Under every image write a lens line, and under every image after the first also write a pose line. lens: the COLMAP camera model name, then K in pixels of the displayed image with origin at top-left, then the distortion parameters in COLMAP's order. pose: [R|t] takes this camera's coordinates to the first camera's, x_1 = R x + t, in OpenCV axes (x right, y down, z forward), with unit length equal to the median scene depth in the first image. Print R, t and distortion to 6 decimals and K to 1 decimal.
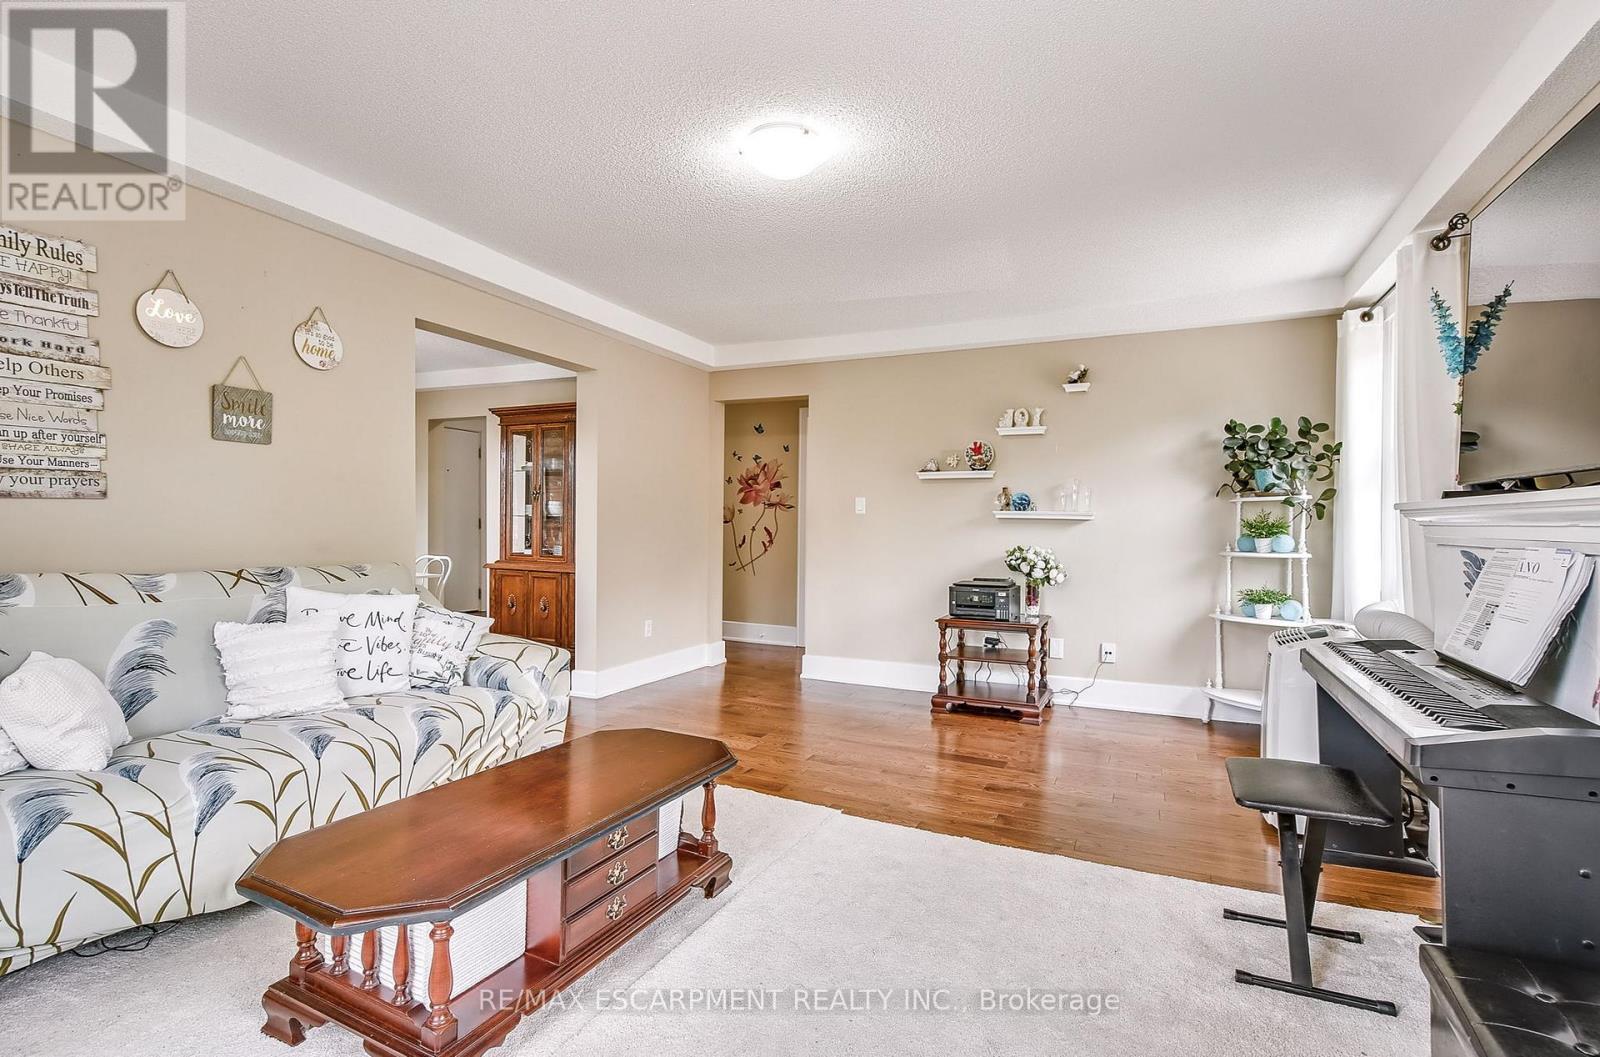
lens RADIAL K [[744.4, 0, 803.3], [0, 744.4, 541.1], [0, 0, 1]] dist [-0.002932, 0.002848]
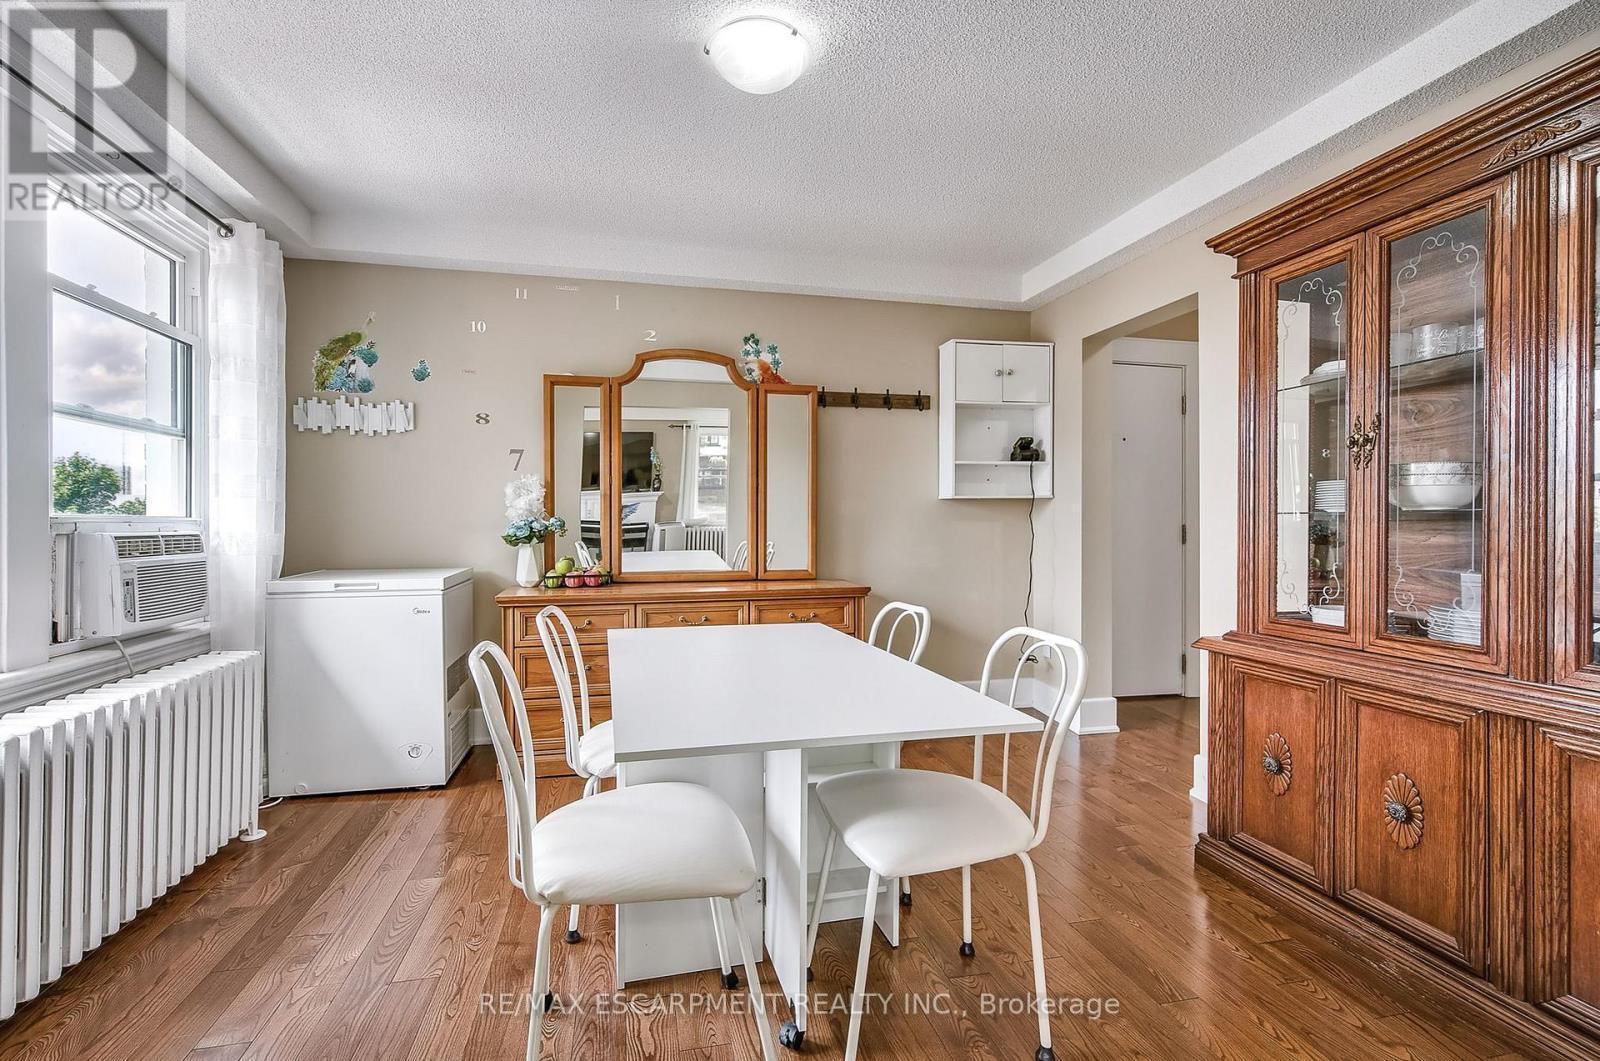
lens RADIAL K [[725.8, 0, 795.8], [0, 725.8, 531.0], [0, 0, 1]] dist [-0.000579, 0.000447]
pose [[0.616180, -0.008971, -0.787554, -0.543420], [-0.013944, 0.999654, -0.022296, -0.028887], [0.787482, 0.024720, 0.615842, 1.265540]]
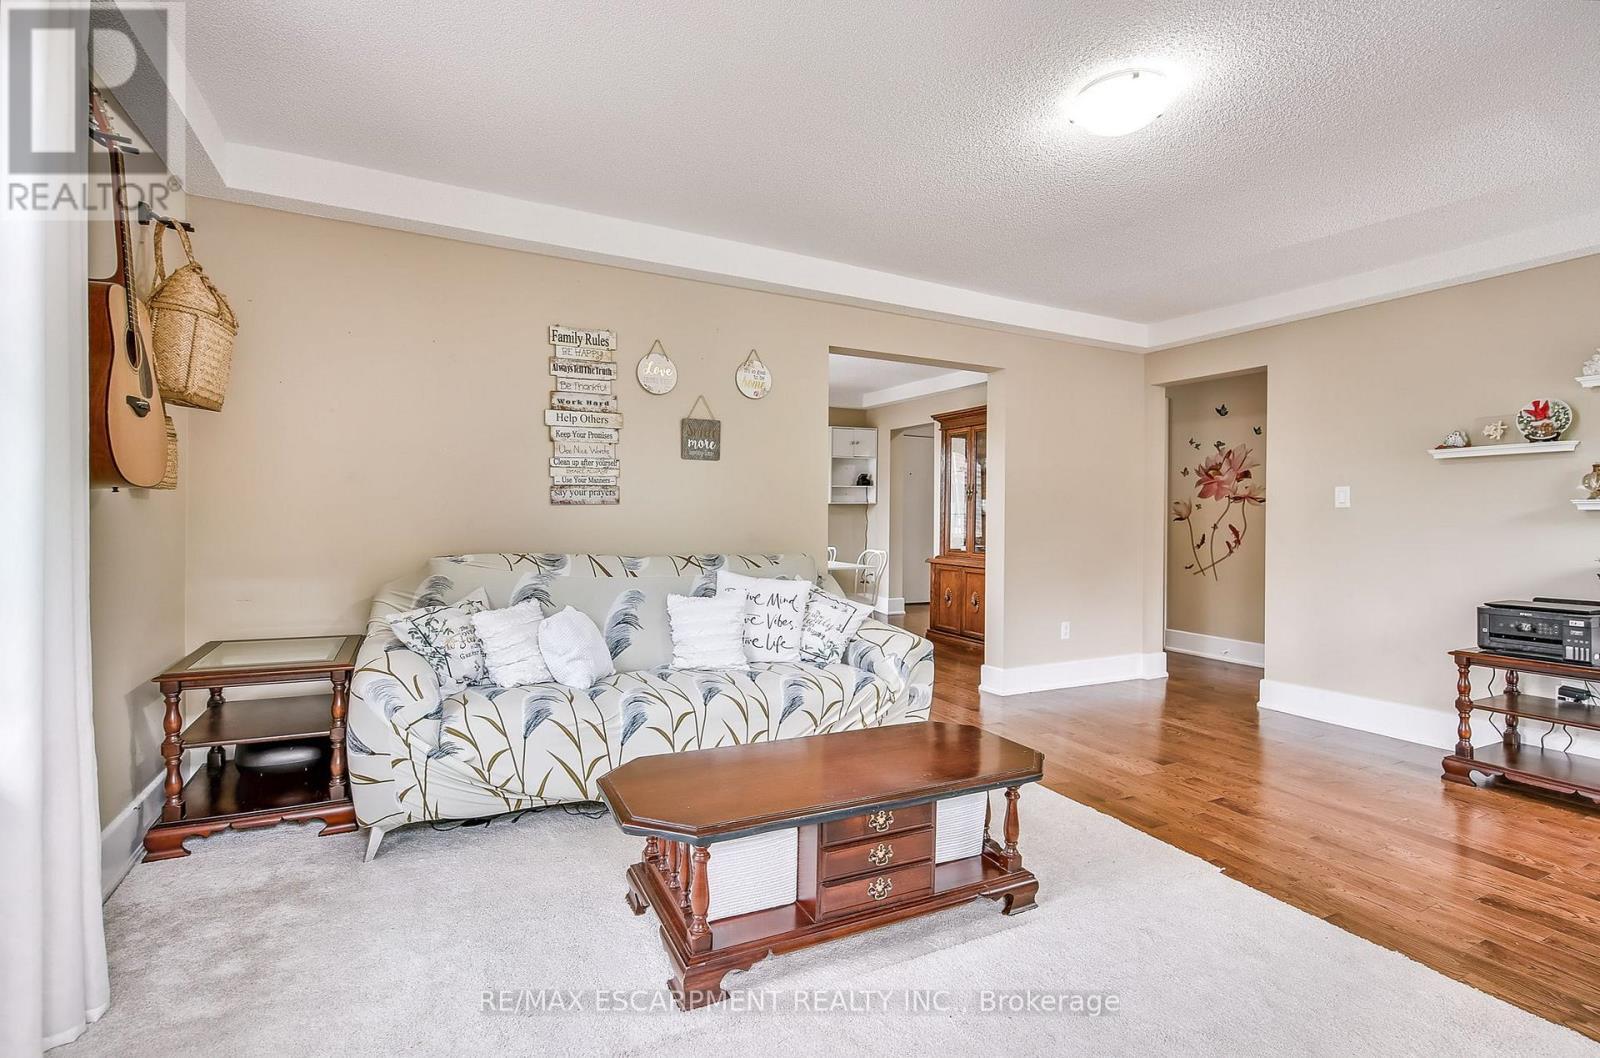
lens RADIAL K [[744.4, 0, 802.3], [0, 744.4, 518.3], [0, 0, 1]] dist [-0.002932, 0.002848]
pose [[0.792380, -0.006342, -0.609995, 0.189223], [-0.011455, 0.999615, -0.025273, 0.002499], [0.609921, 0.027013, 0.792002, 0.061208]]
